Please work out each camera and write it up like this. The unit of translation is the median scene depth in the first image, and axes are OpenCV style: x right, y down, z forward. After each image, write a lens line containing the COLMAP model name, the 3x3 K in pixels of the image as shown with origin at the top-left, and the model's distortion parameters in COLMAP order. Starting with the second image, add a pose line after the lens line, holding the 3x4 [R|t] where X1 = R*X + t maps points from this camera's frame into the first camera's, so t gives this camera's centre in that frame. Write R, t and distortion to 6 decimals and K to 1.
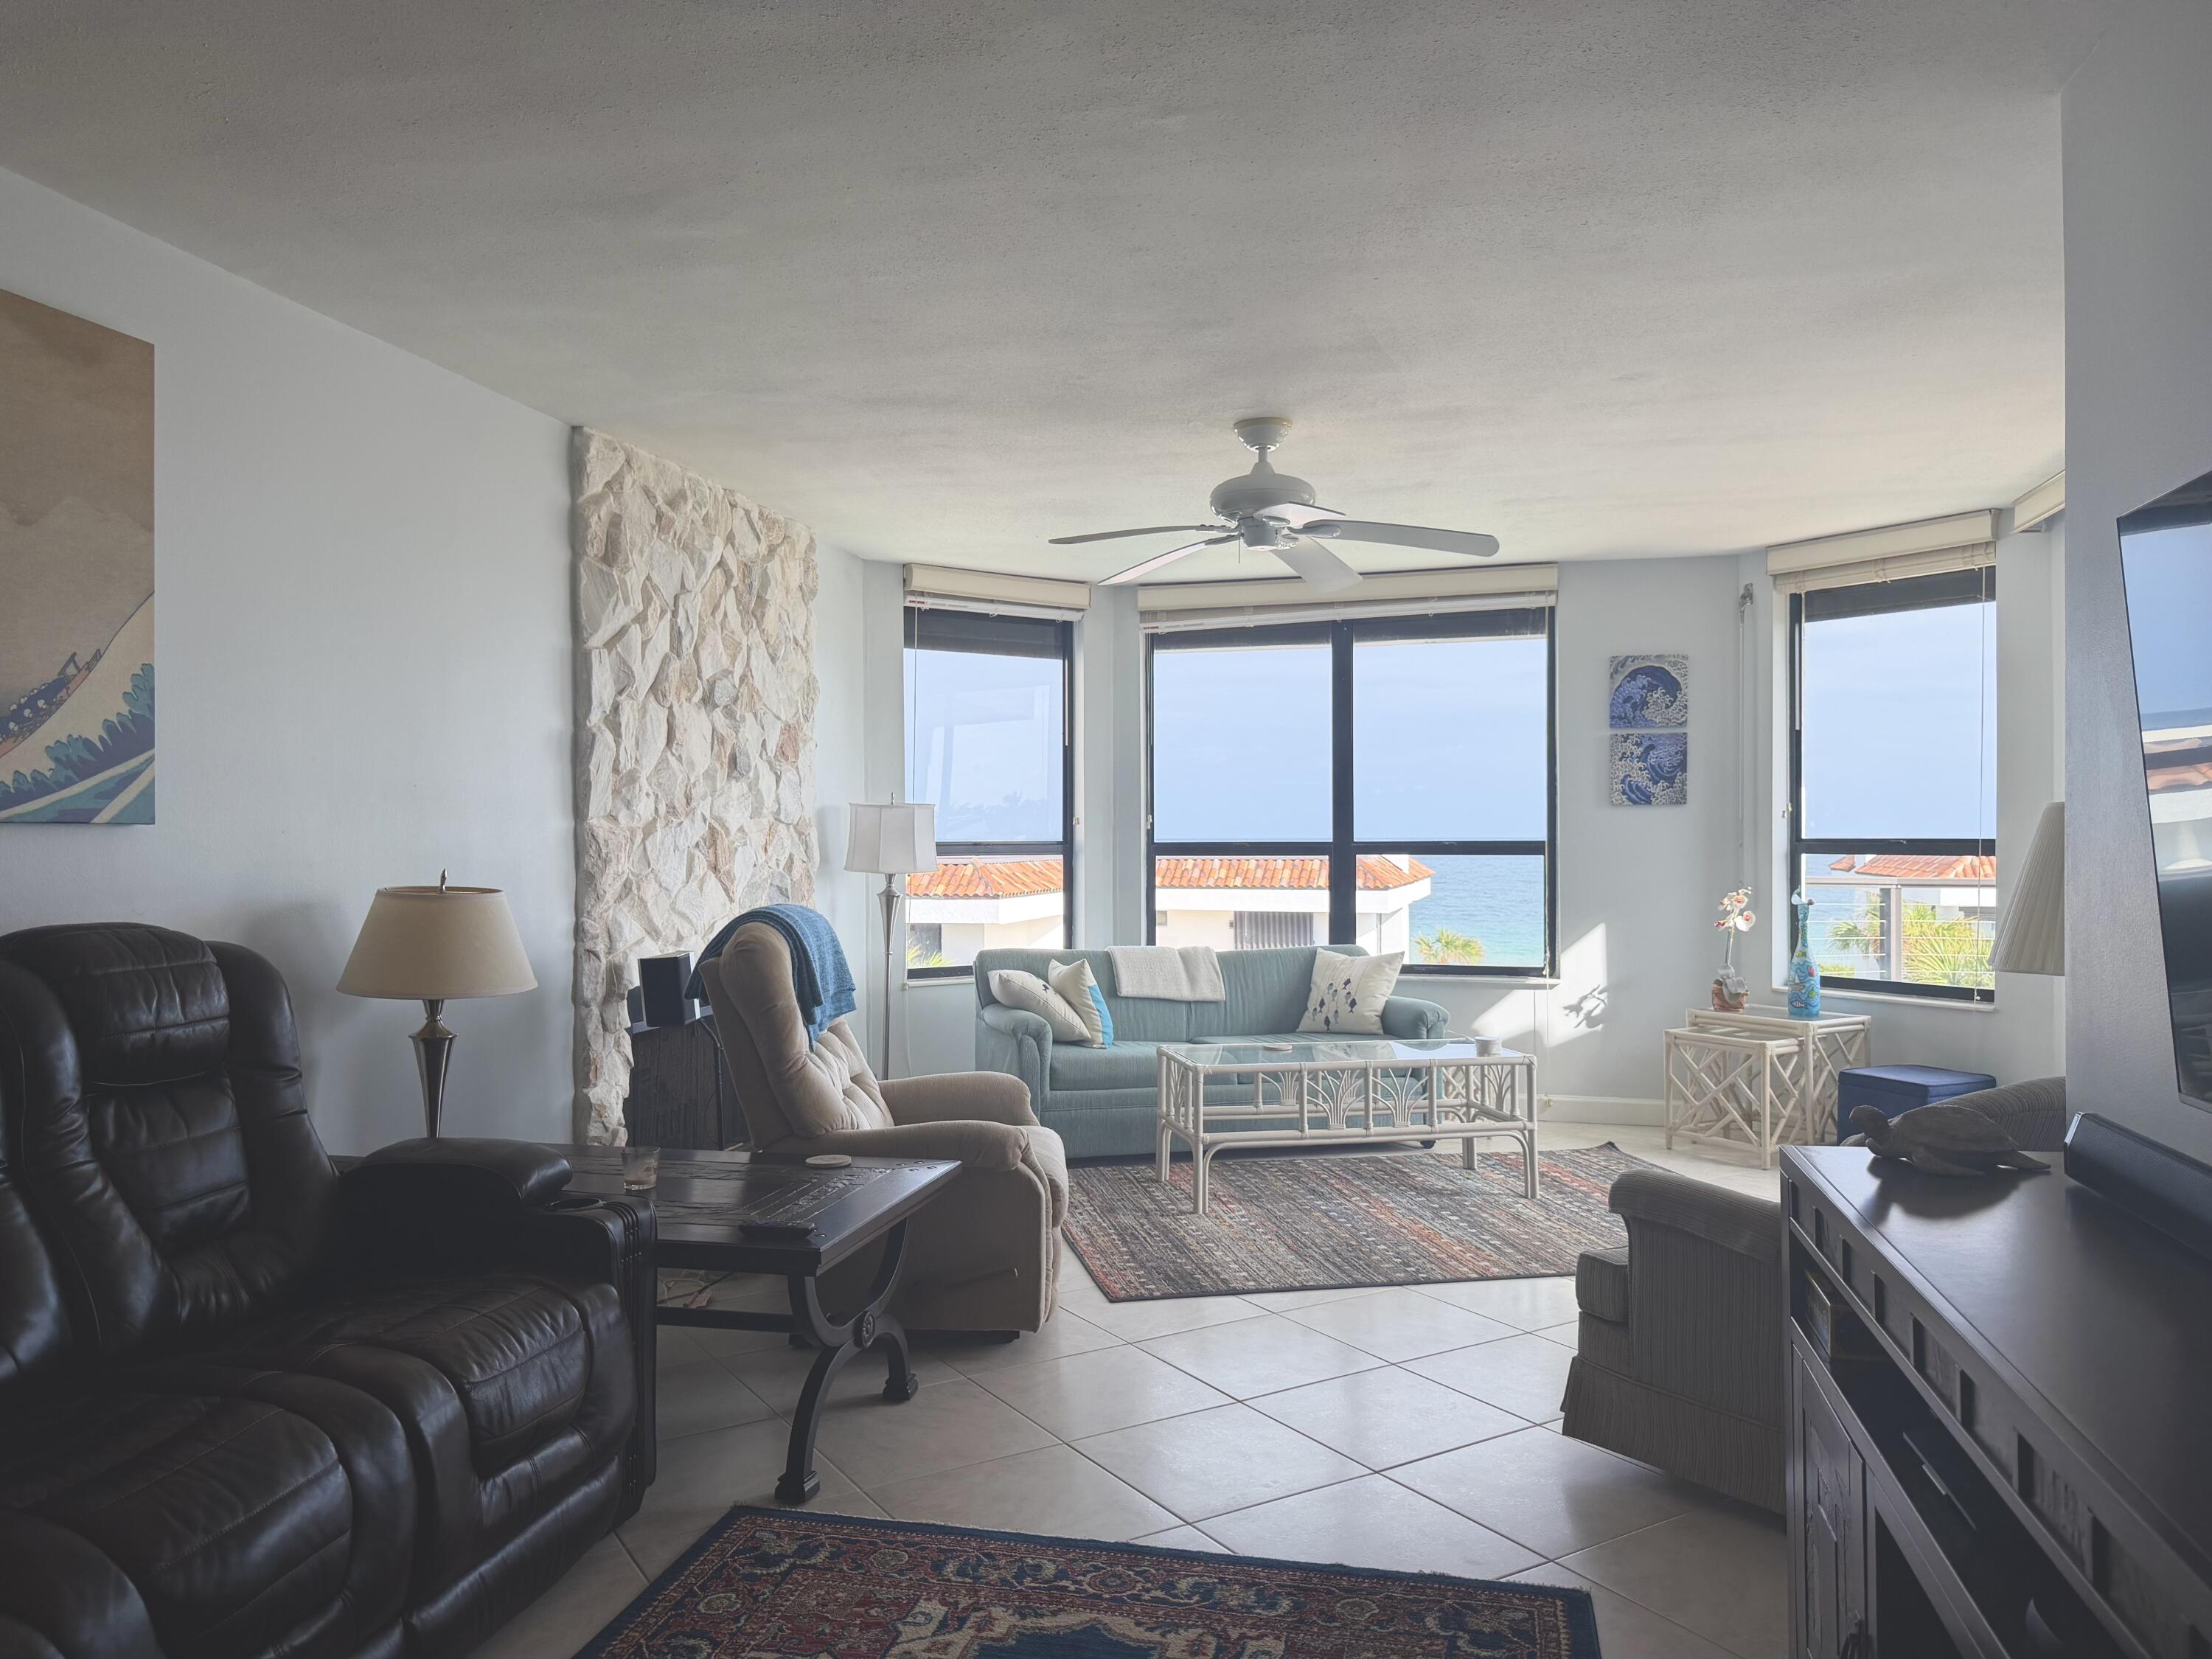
lens RADIAL K [[1550.4, 0, 1093.0], [0, 1550.4, 825.6], [0, 0, 1]] dist [0.042412, -0.051822]
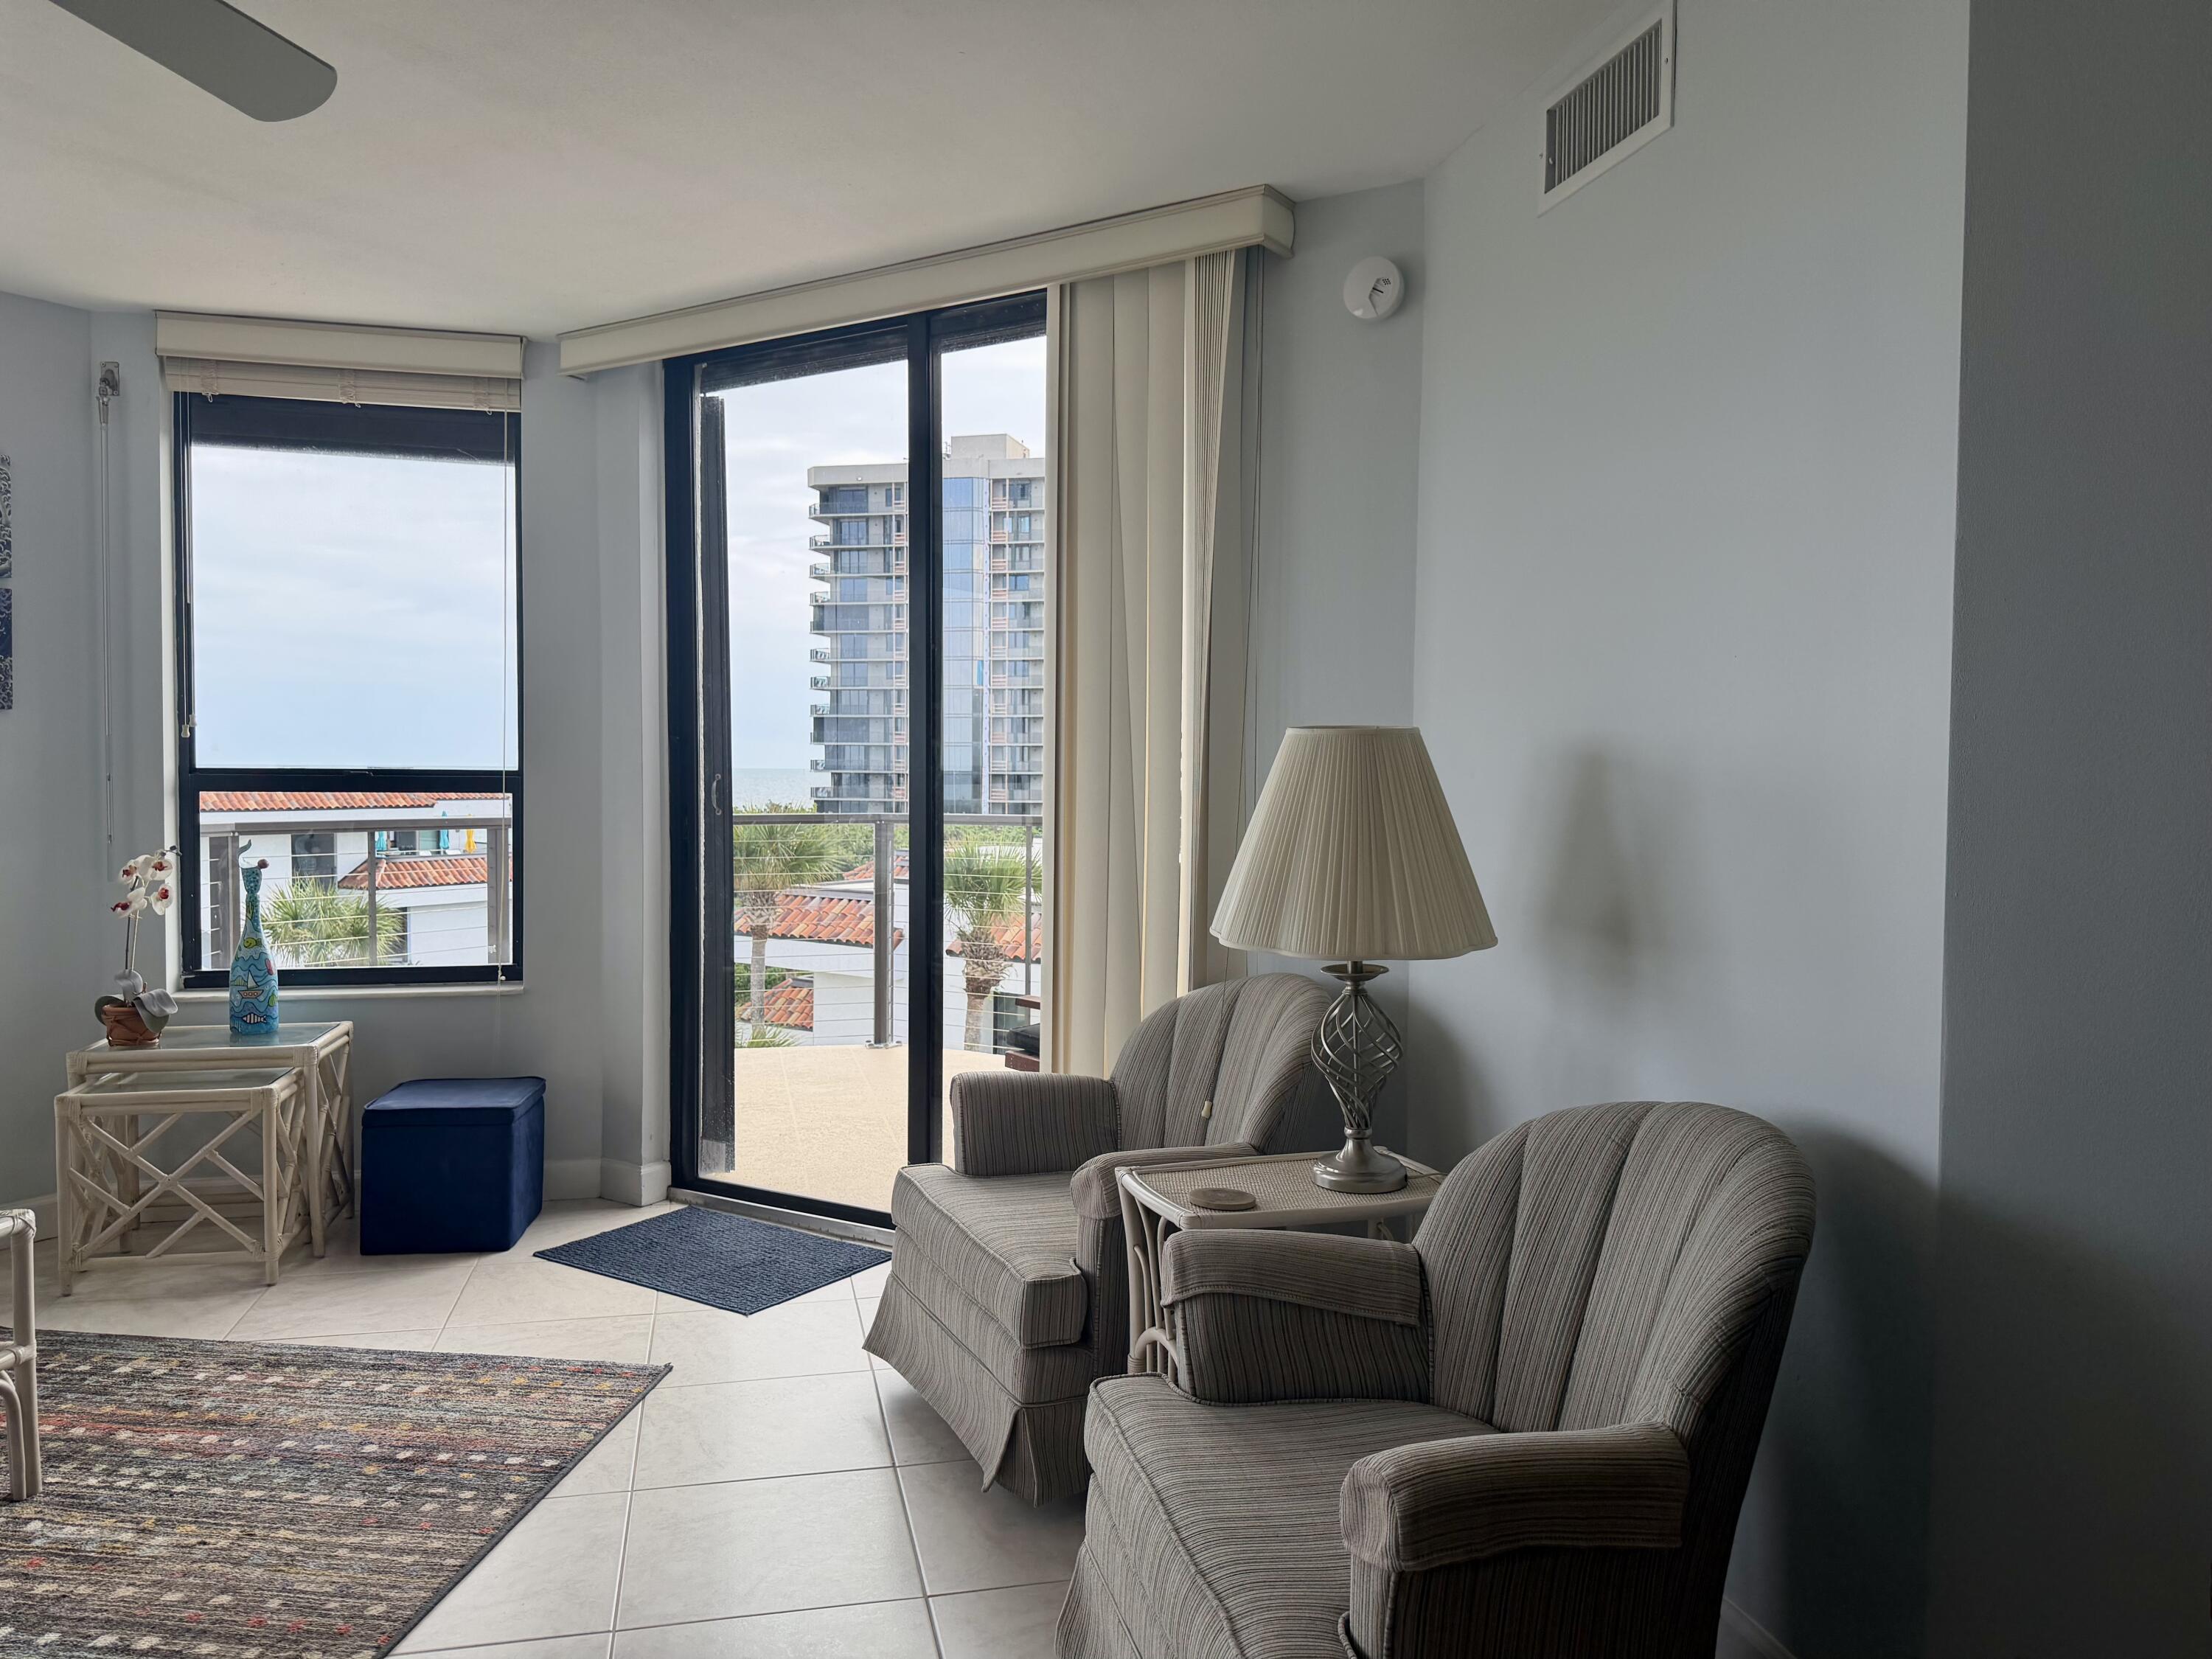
lens RADIAL K [[1550.4, 0, 1062.4], [0, 1550.4, 832.8], [0, 0, 1]] dist [0.042412, -0.051822]
pose [[0.330614, -0.034139, 0.943149, -0.056528], [-0.011834, 0.999117, 0.040313, 0.004503], [-0.943692, -0.024489, 0.329918, 0.443134]]
